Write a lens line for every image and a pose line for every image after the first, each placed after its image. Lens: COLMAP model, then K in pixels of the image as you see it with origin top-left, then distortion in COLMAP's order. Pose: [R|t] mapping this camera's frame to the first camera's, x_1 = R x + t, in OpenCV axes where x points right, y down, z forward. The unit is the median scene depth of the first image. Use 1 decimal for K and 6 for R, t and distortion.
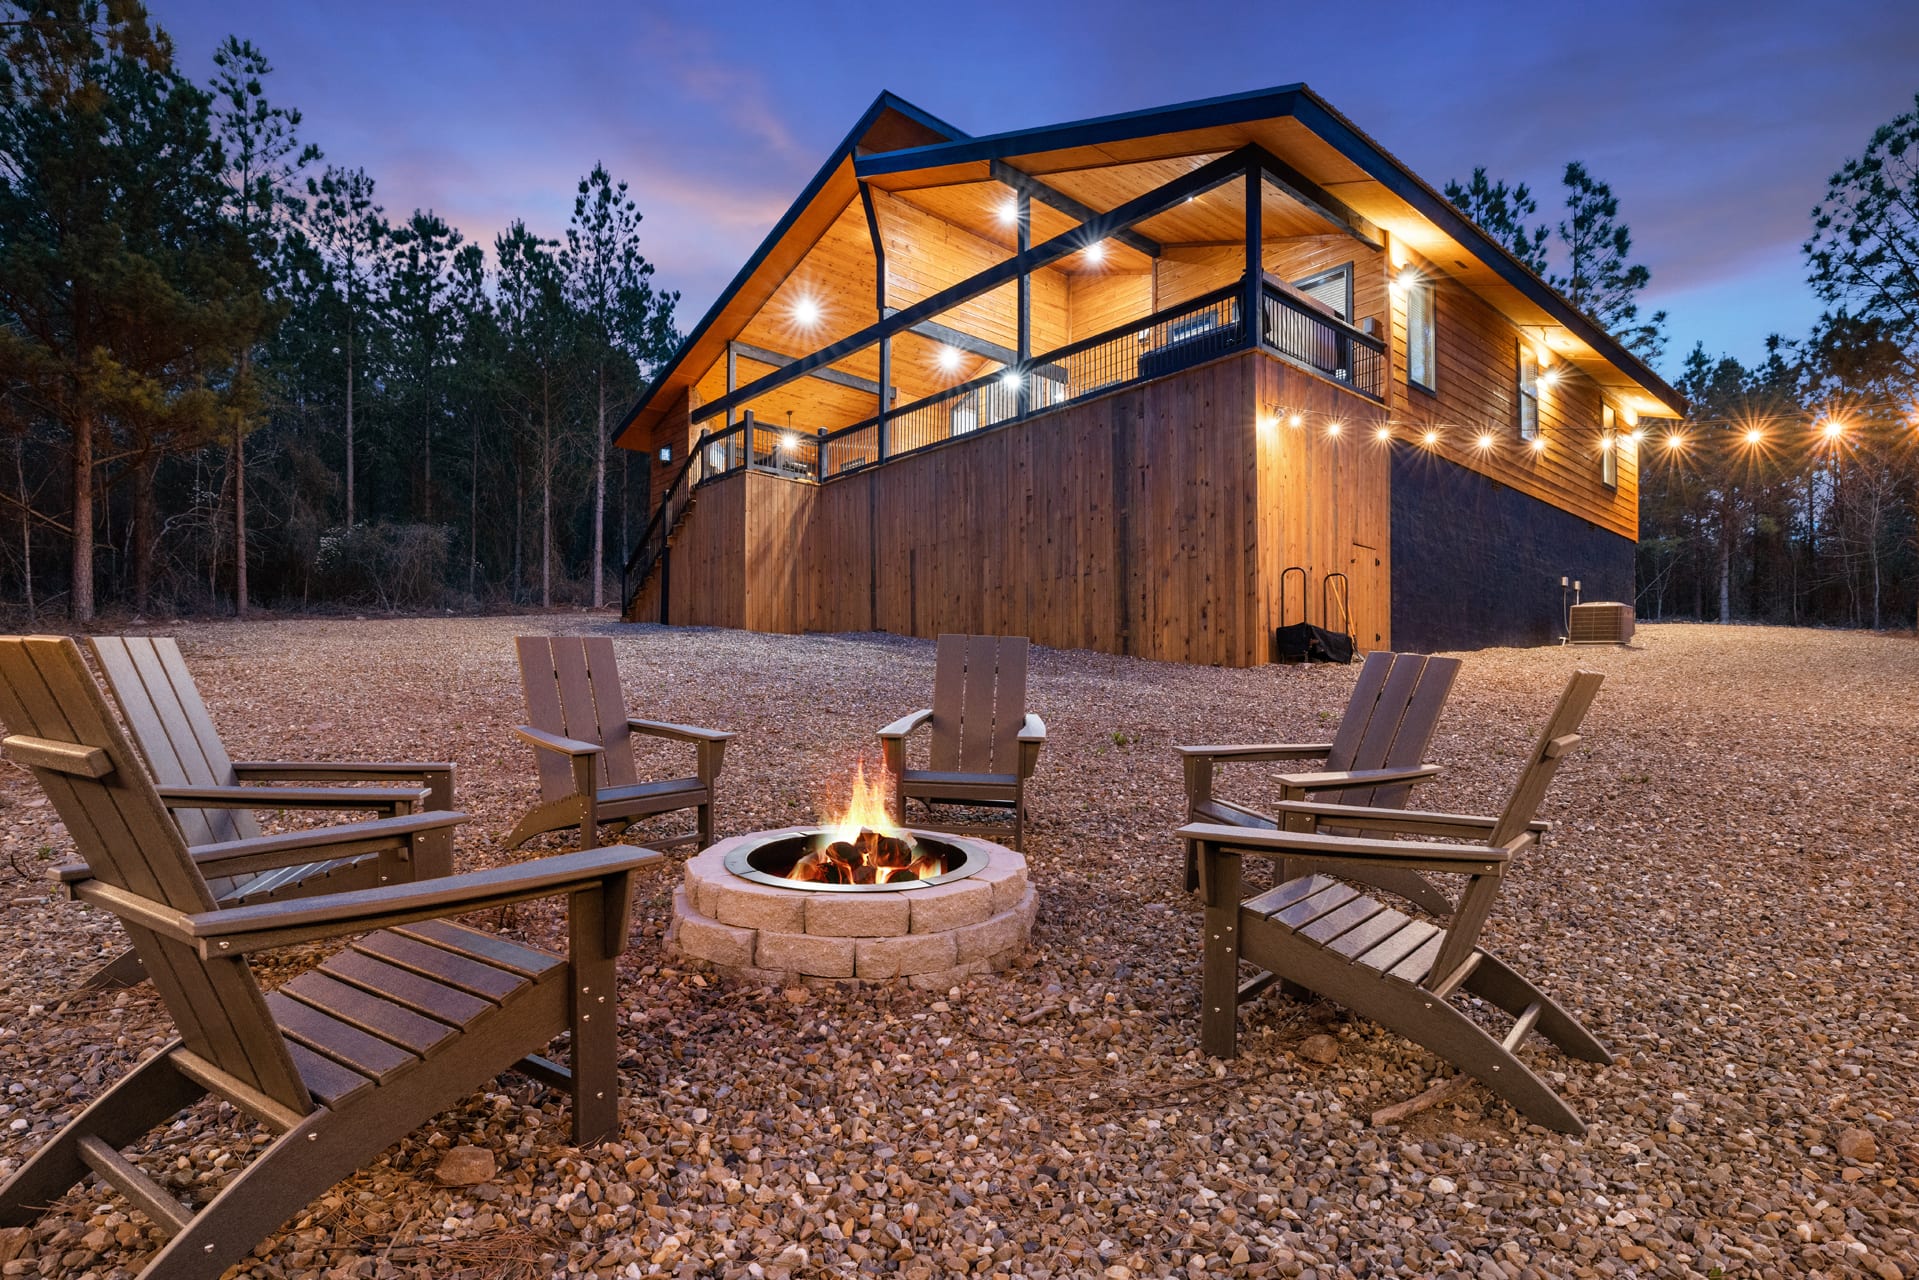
lens RADIAL K [[791.7, 0, 1034.5], [0, 791.7, 711.7], [0, 0, 1]] dist [-0.000160, 0.000208]
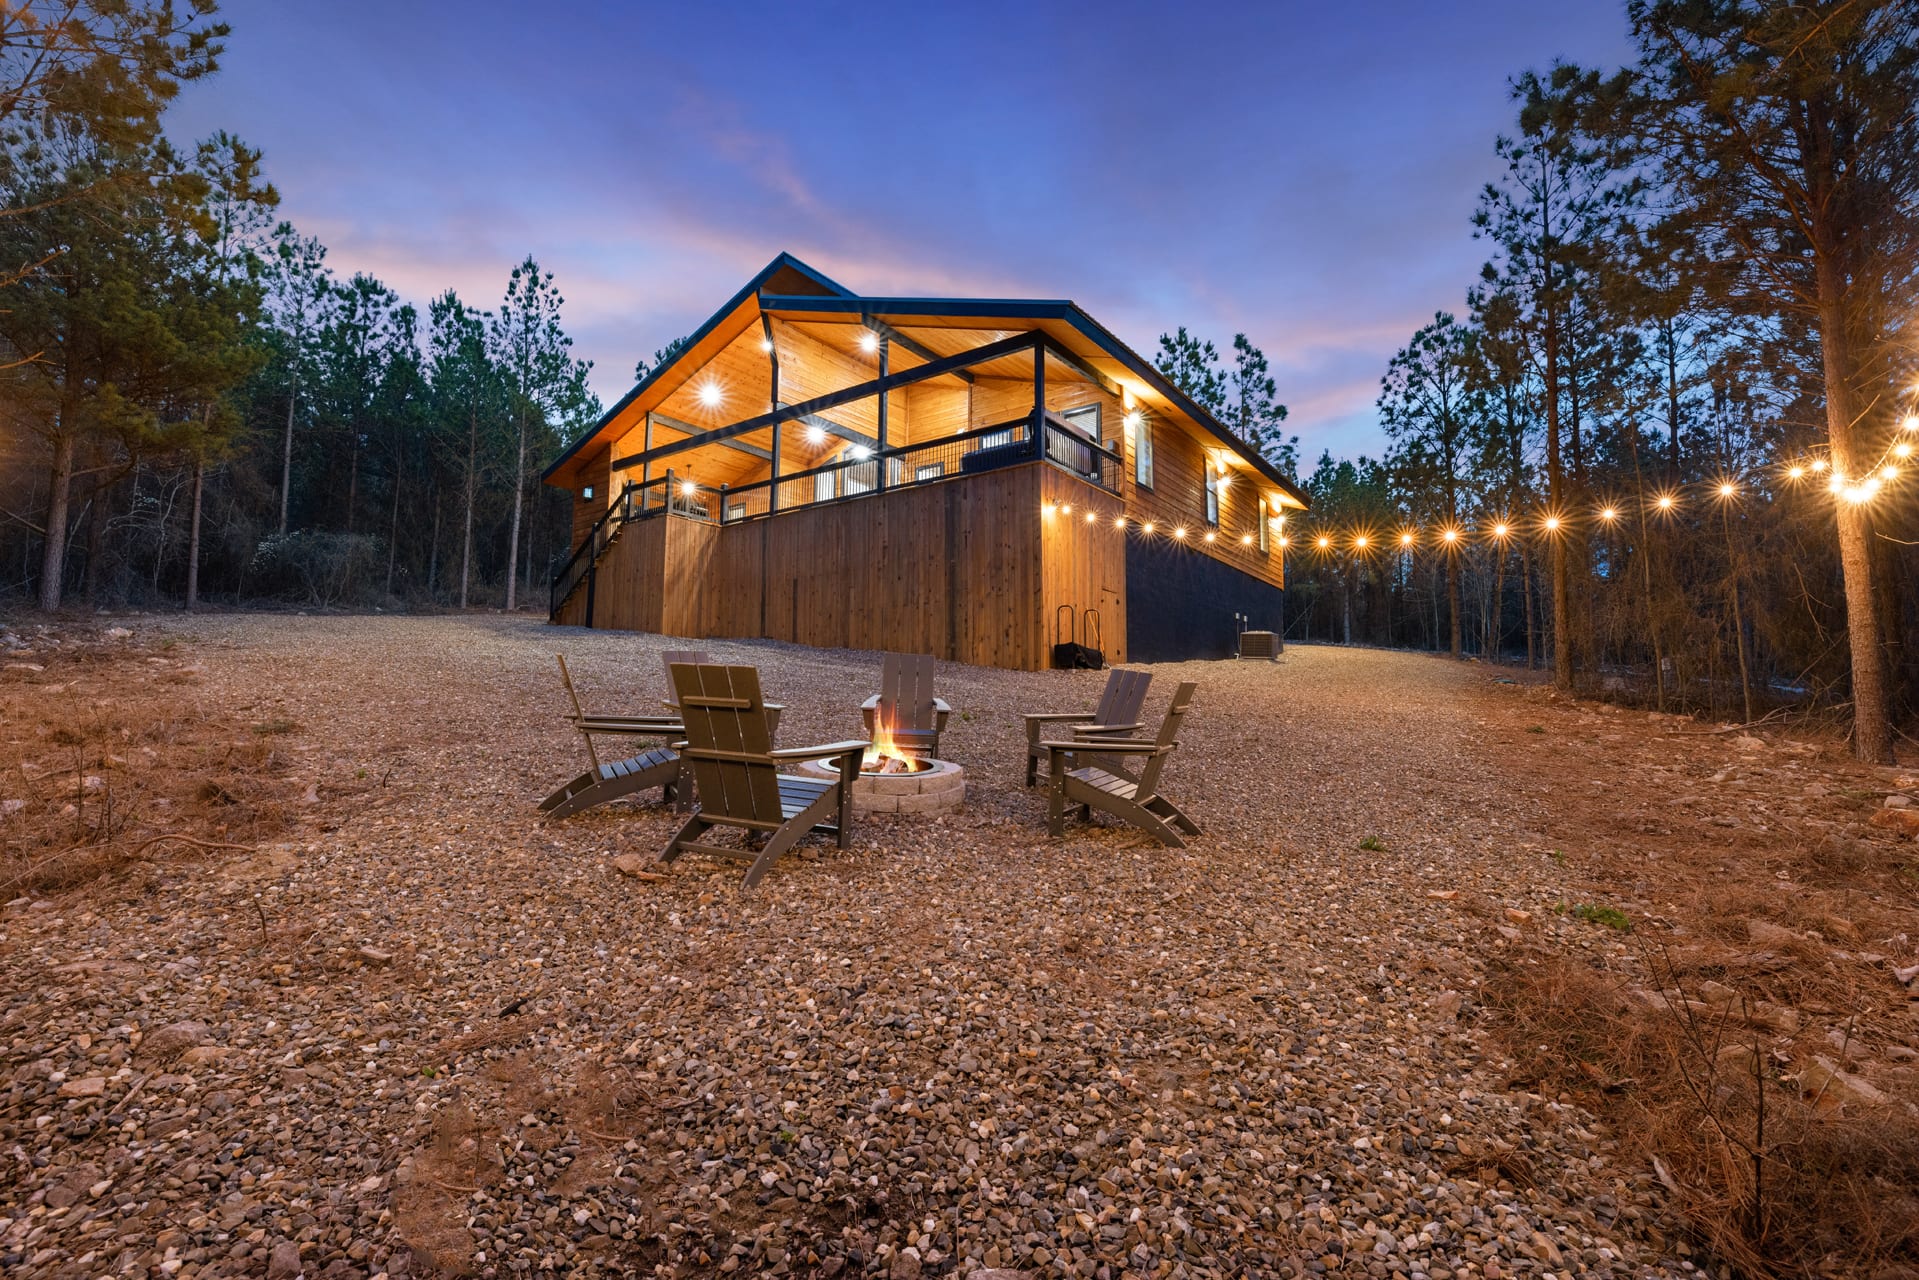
lens RADIAL K [[791.7, 0, 954.3], [0, 791.7, 638.6], [0, 0, 1]] dist [-0.000160, 0.000208]
pose [[0.979642, 0.026625, 0.198977, -0.142991], [-0.009651, 0.996266, -0.085794, 0.009598], [-0.200518, 0.082127, 0.976242, -0.340142]]
